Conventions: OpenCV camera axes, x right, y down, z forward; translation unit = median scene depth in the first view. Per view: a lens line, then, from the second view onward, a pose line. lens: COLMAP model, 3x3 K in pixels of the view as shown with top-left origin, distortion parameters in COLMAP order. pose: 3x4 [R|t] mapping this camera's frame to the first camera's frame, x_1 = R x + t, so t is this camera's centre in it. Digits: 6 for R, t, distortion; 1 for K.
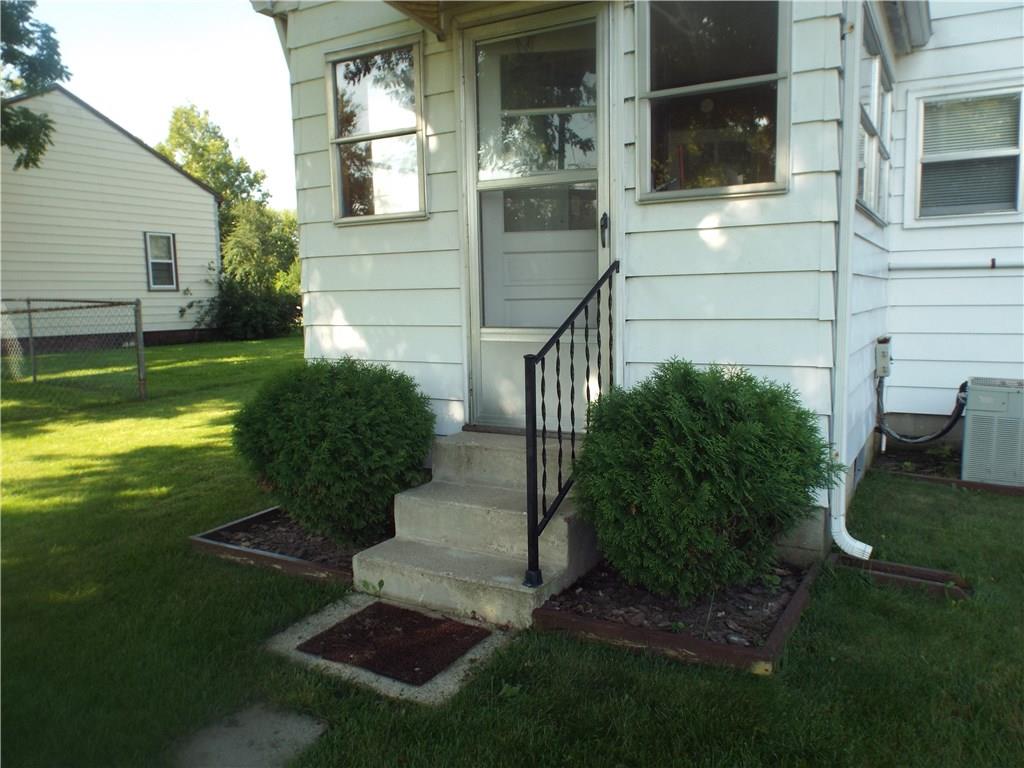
lens RADIAL K [[770.6, 0, 513.6], [0, 770.6, 383.5], [0, 0, 1]] dist [-0.013576, -0.000664]
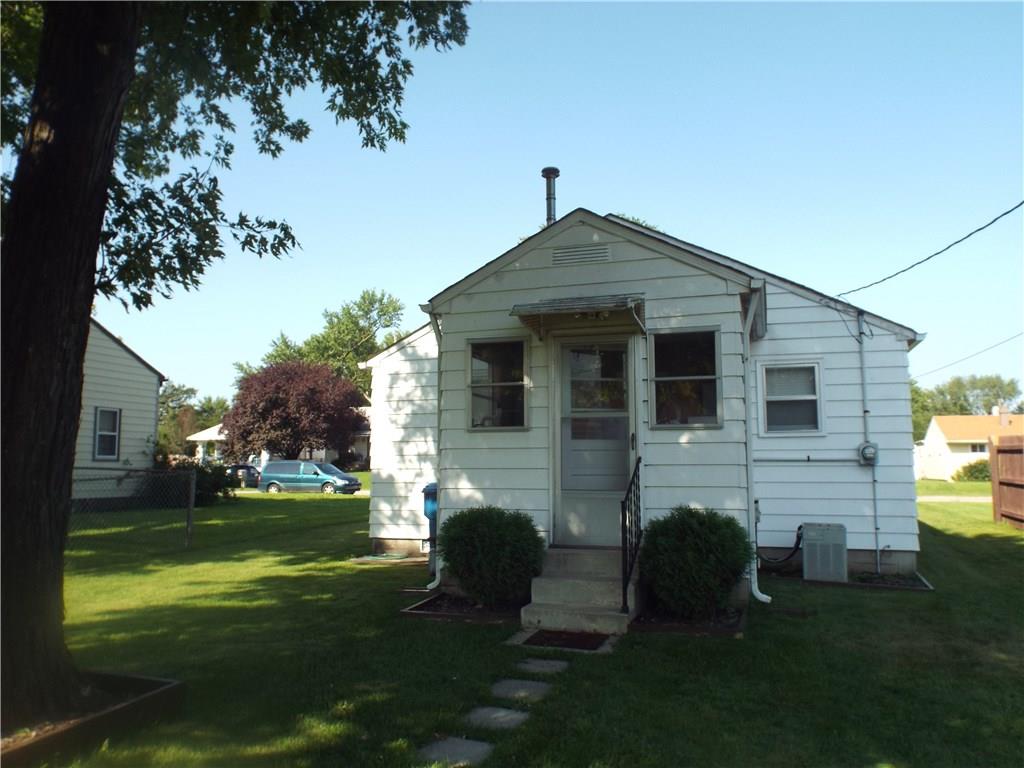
lens RADIAL K [[770.6, 0, 510.7], [0, 770.6, 384.6], [0, 0, 1]] dist [-0.013576, -0.000664]
pose [[0.980531, 0.038607, 0.192532, -0.518569], [0.005522, 0.974673, -0.223568, 0.090914], [-0.196287, 0.220278, 0.955483, -0.783411]]
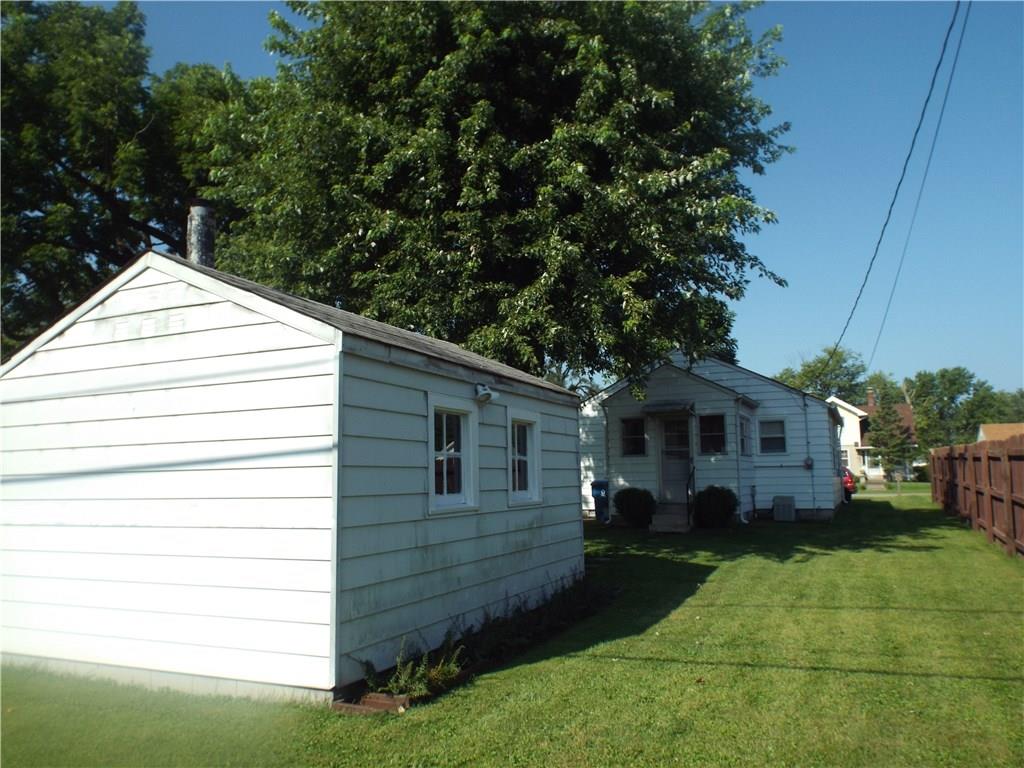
lens RADIAL K [[770.6, 0, 512.2], [0, 770.6, 386.5], [0, 0, 1]] dist [-0.013576, -0.000664]
pose [[0.995770, 0.013754, 0.090845, -1.300315], [0.008001, 0.971995, -0.234866, 0.429958], [-0.091531, 0.234599, 0.967773, -3.314669]]
